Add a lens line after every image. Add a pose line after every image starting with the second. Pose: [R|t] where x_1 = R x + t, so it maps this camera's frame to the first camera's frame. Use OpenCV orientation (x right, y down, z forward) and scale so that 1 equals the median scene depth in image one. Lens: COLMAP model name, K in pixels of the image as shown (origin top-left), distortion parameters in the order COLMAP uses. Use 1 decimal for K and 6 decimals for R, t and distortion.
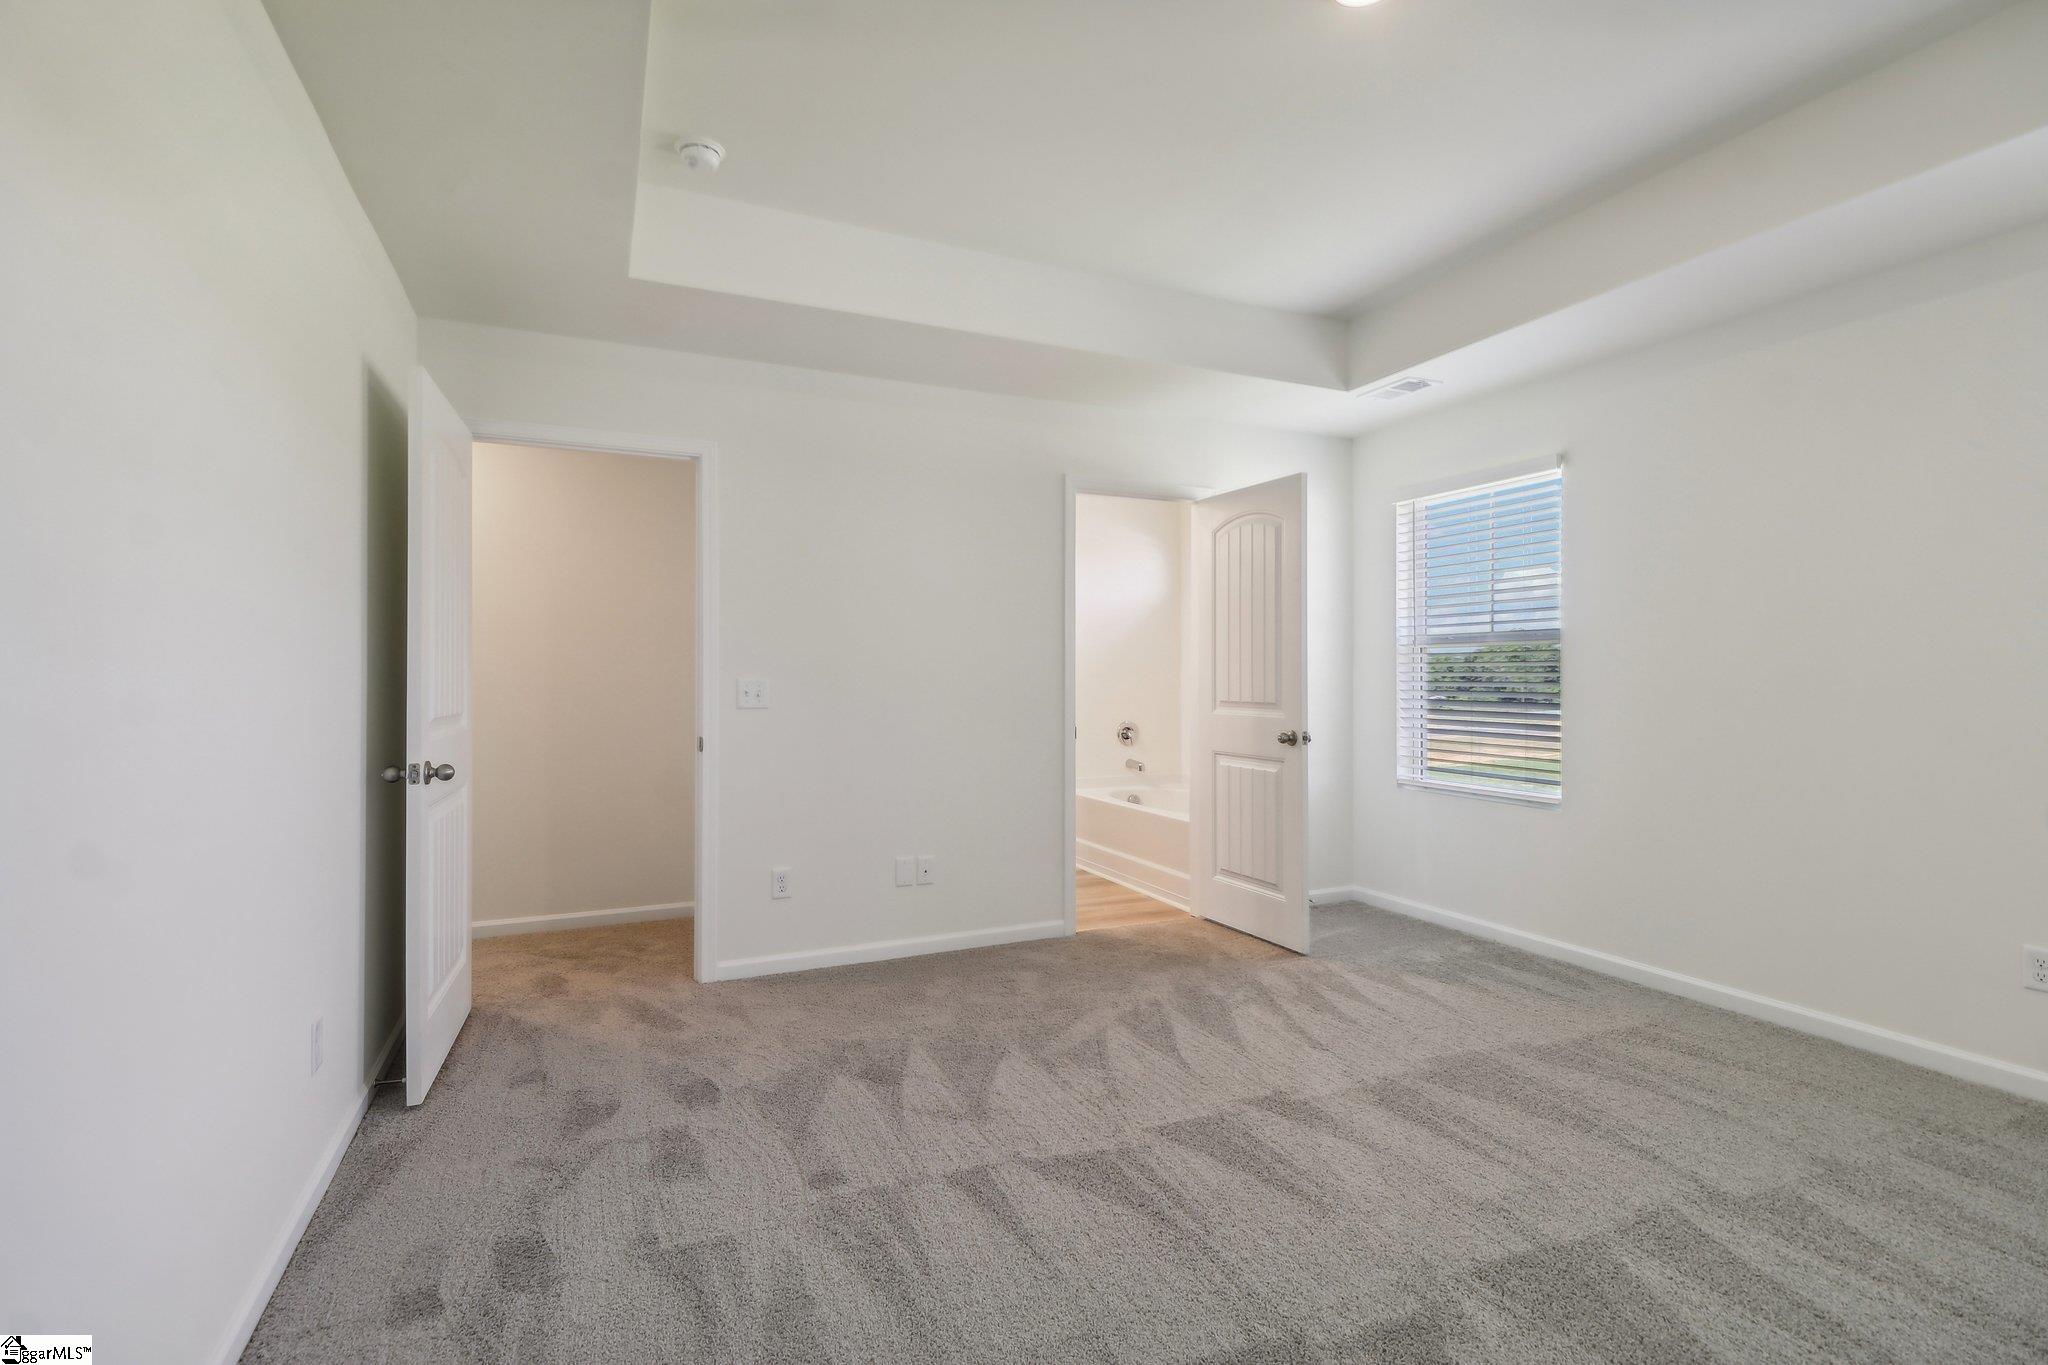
lens RADIAL K [[953.3, 0, 1020.2], [0, 953.3, 670.1], [0, 0, 1]] dist [0.023026, -0.035335]
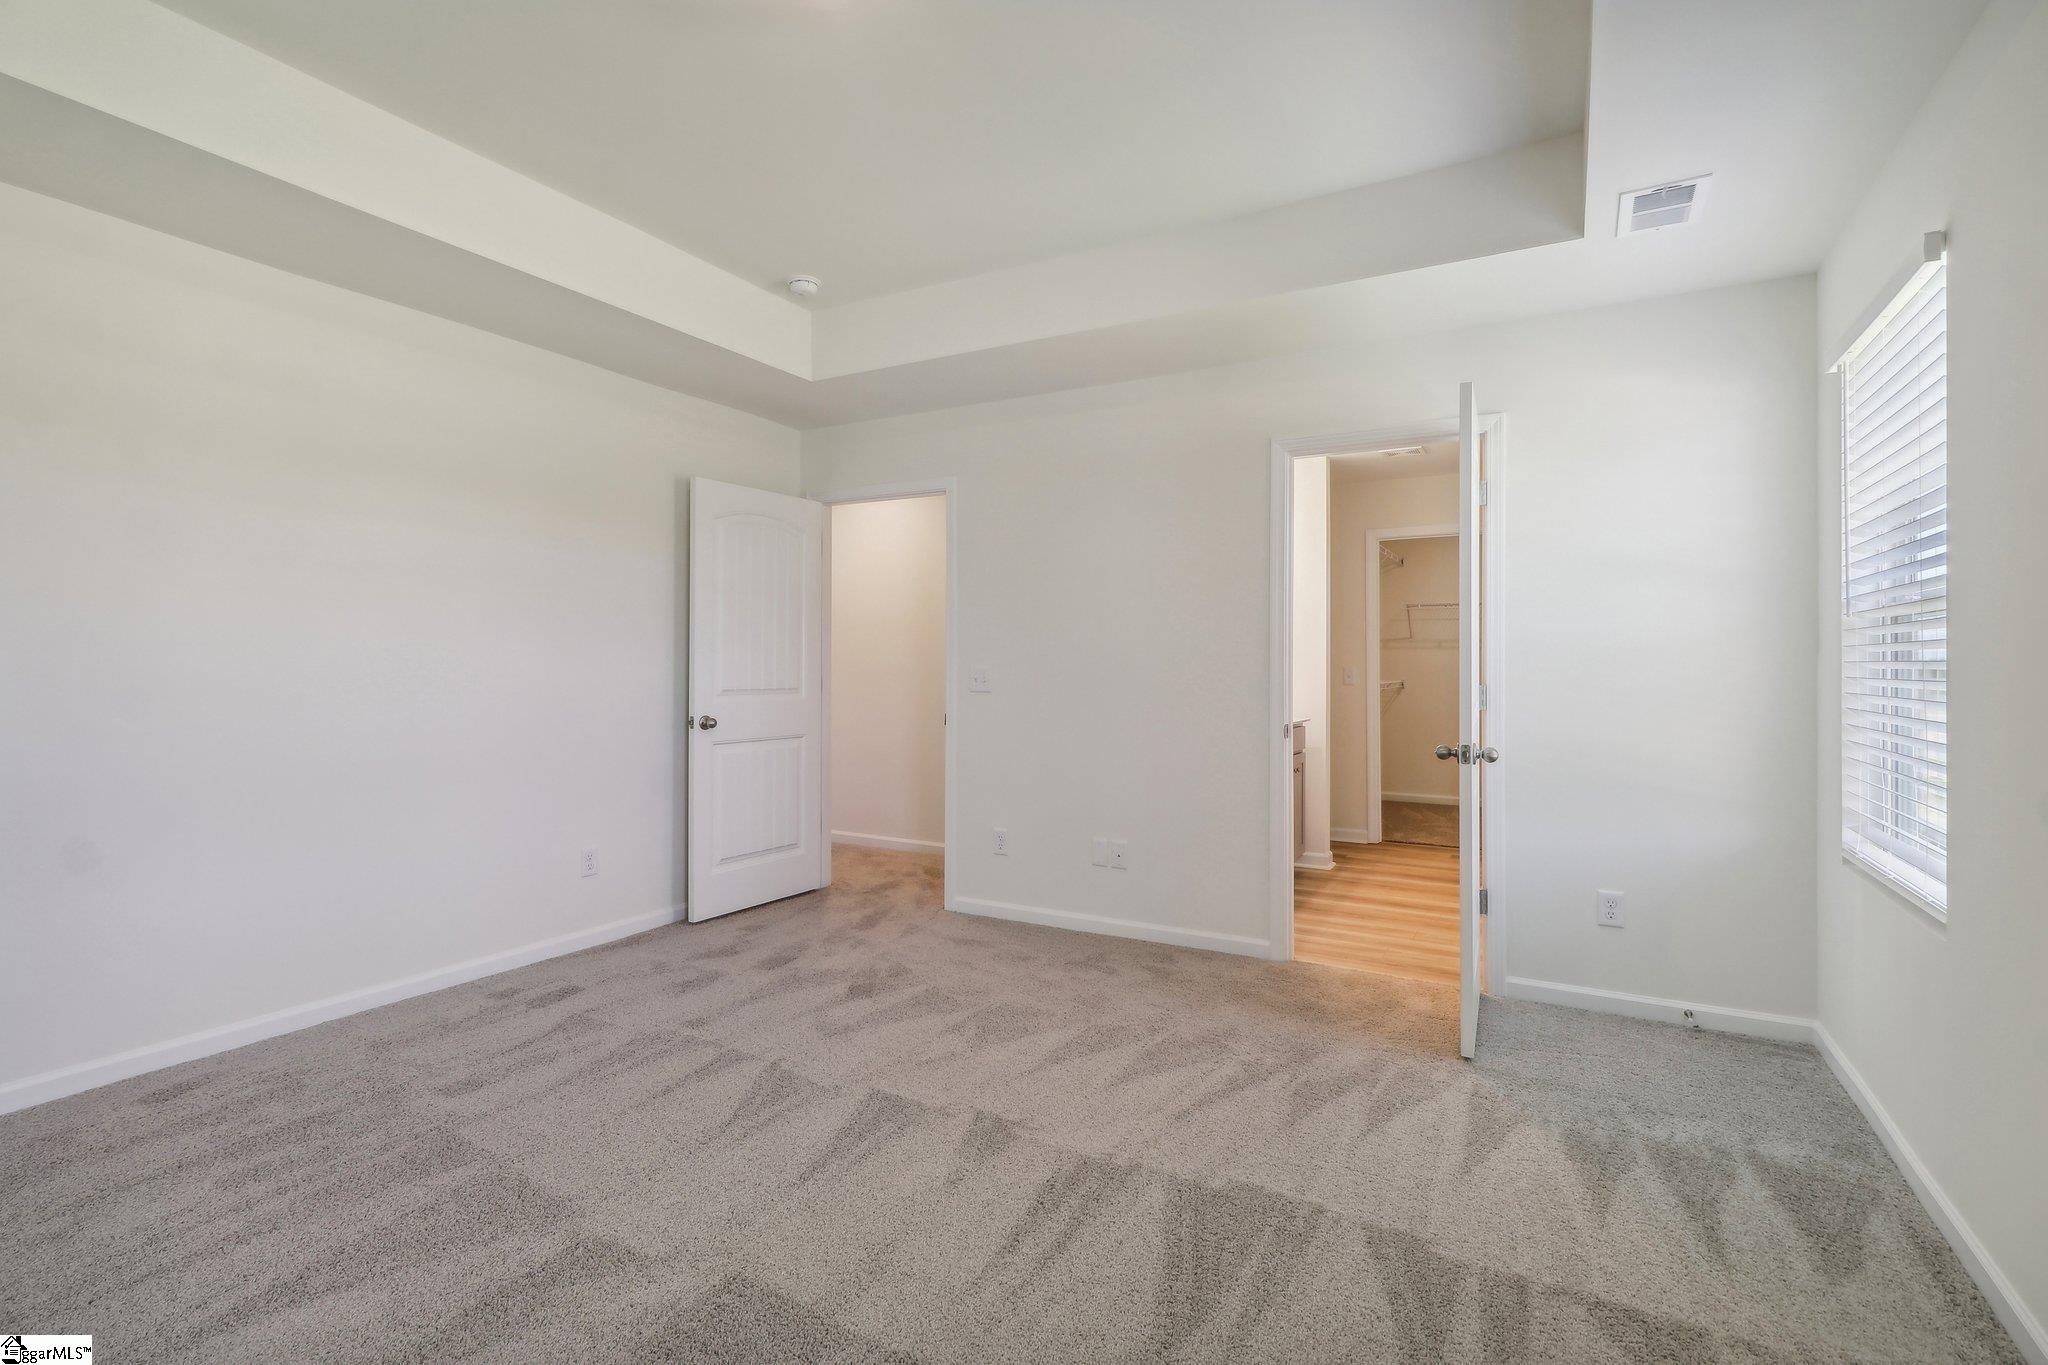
lens RADIAL K [[953.3, 0, 1020.2], [0, 953.3, 670.1], [0, 0, 1]] dist [0.023026, -0.035335]
pose [[0.592492, 0.007970, -0.805537, 0.939031], [0.000283, 0.999949, 0.010101, 0.000436], [0.805576, -0.006212, 0.592459, 0.432820]]
